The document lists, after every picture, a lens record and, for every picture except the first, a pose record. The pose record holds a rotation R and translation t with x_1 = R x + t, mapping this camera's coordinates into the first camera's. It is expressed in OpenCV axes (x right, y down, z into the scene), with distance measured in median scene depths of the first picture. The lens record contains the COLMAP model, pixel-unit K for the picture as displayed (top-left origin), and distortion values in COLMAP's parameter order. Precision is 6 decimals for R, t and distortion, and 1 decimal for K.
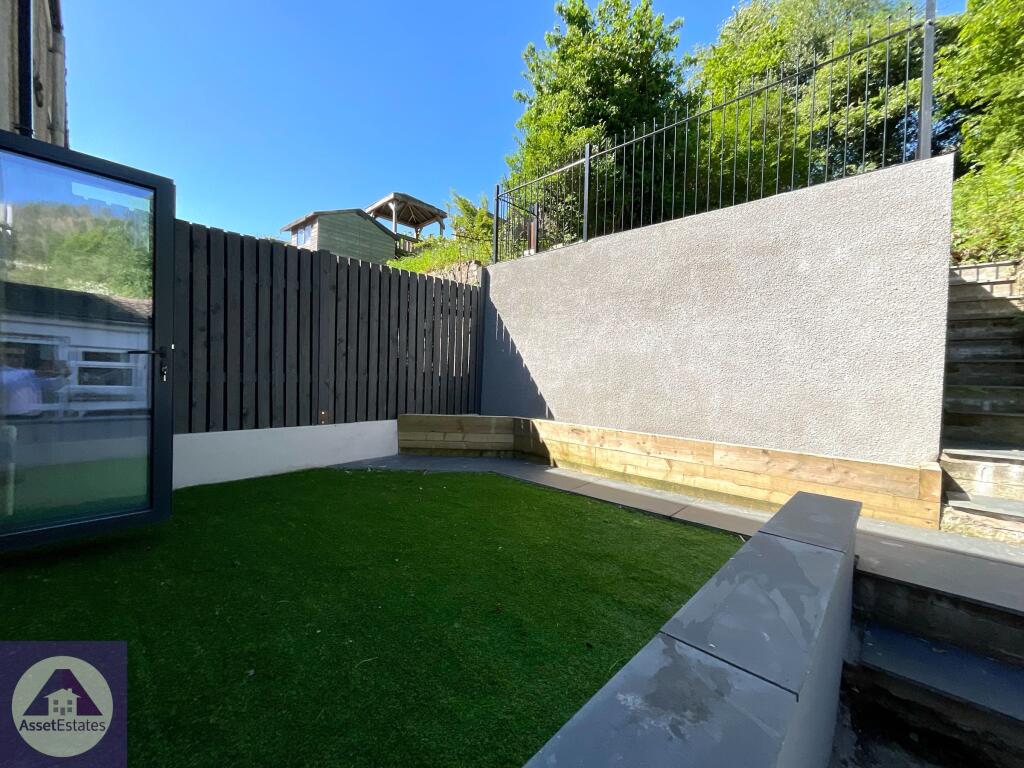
lens RADIAL K [[414.5, 0, 512.0], [0, 414.5, 384.0], [0, 0, 1]] dist [0.000826, -0.000112]
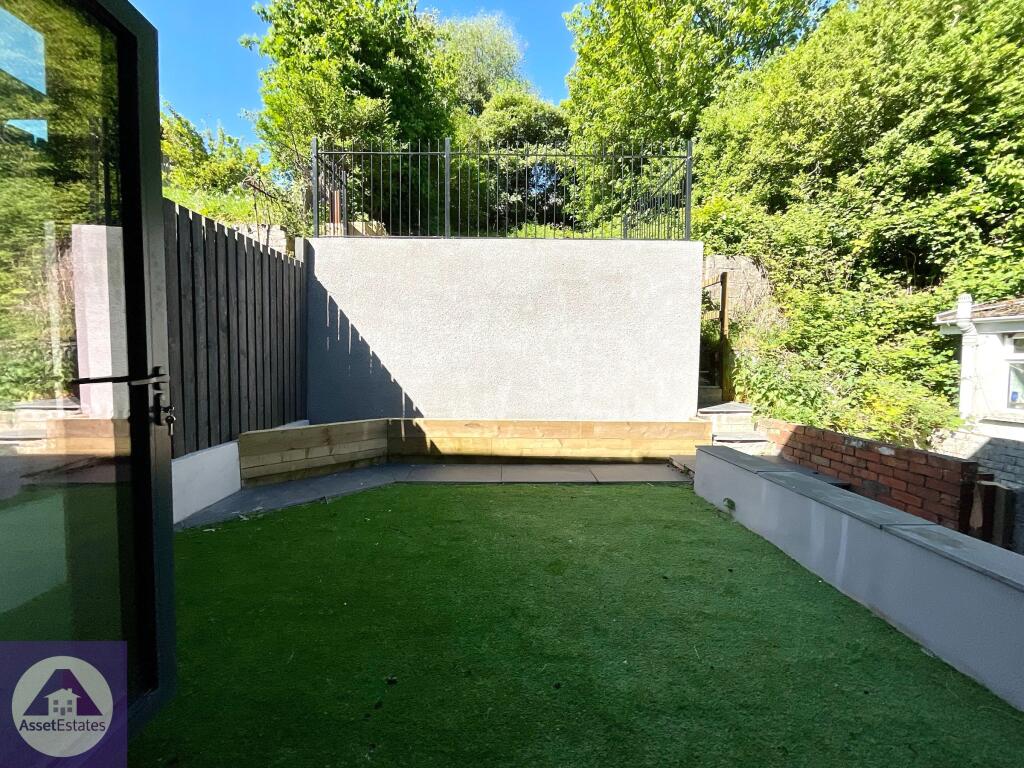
lens RADIAL K [[414.5, 0, 512.0], [0, 414.5, 384.0], [0, 0, 1]] dist [0.000826, -0.000112]
pose [[0.715442, -0.058557, 0.696214, -0.427941], [0.025047, 0.997991, 0.058201, -0.042164], [-0.698223, -0.024201, 0.715471, 0.163202]]
